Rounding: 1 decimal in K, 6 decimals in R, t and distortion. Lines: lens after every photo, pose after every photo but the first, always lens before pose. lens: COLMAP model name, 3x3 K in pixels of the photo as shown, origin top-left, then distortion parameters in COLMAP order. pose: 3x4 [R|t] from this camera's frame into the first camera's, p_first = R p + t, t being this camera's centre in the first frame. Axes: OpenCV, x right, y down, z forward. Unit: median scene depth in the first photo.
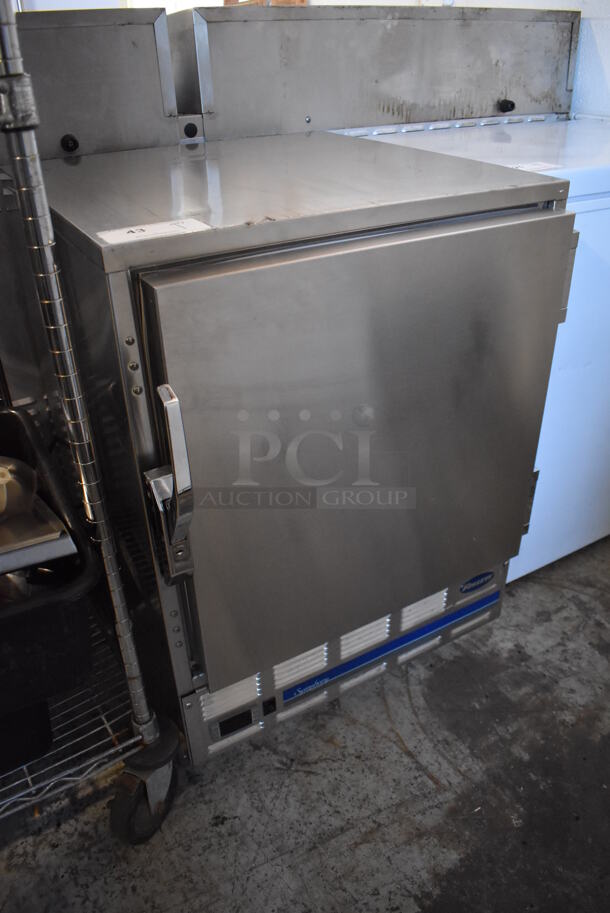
lens RADIAL K [[708.6, 0, 306.2], [0, 708.6, 459.3], [0, 0, 1]] dist [-0.098761, 0.013615]
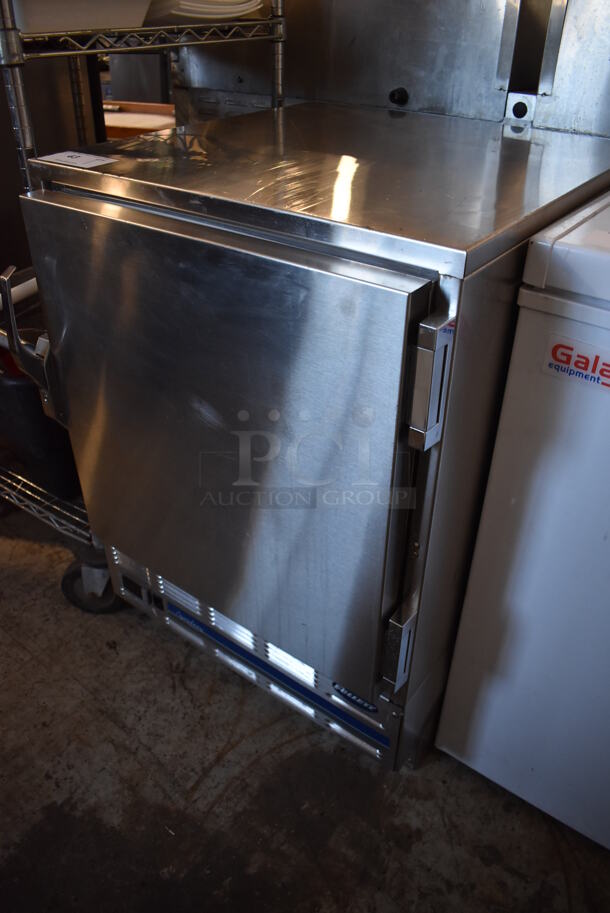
lens RADIAL K [[708.6, 0, 308.1], [0, 708.6, 458.2], [0, 0, 1]] dist [-0.098761, 0.013615]
pose [[0.396851, 0.541408, -0.741206, 0.700740], [-0.491996, 0.807184, 0.326180, -0.301496], [0.774886, 0.235225, 0.586703, 0.424352]]
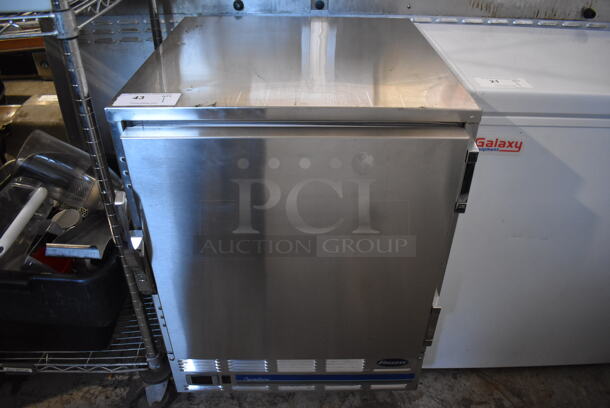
lens RADIAL K [[473.4, 0, 310.6], [0, 473.4, 202.2], [0, 0, 1]] dist [-0.098761, 0.013615]
pose [[0.873802, 0.299741, -0.382917, 0.373728], [-0.279517, 0.953947, 0.108885, -0.192910], [0.397920, 0.011888, 0.917343, 0.077741]]
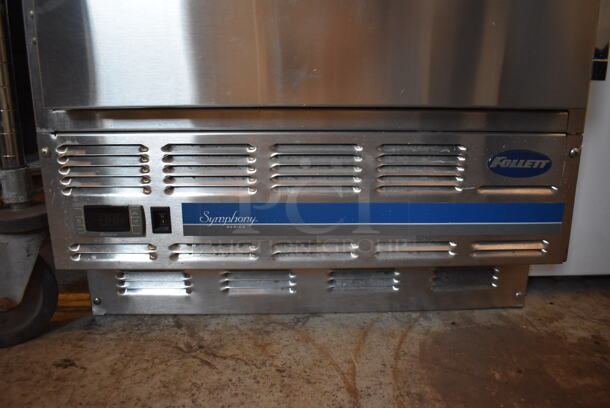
lens RADIAL K [[473.4, 0, 306.4], [0, 473.4, 201.4], [0, 0, 1]] dist [-0.098761, 0.013615]
pose [[0.883479, 0.142249, -0.446353, 0.275098], [-0.262615, 0.939386, -0.220427, 0.369039], [0.387942, 0.311962, 0.867284, 0.572406]]
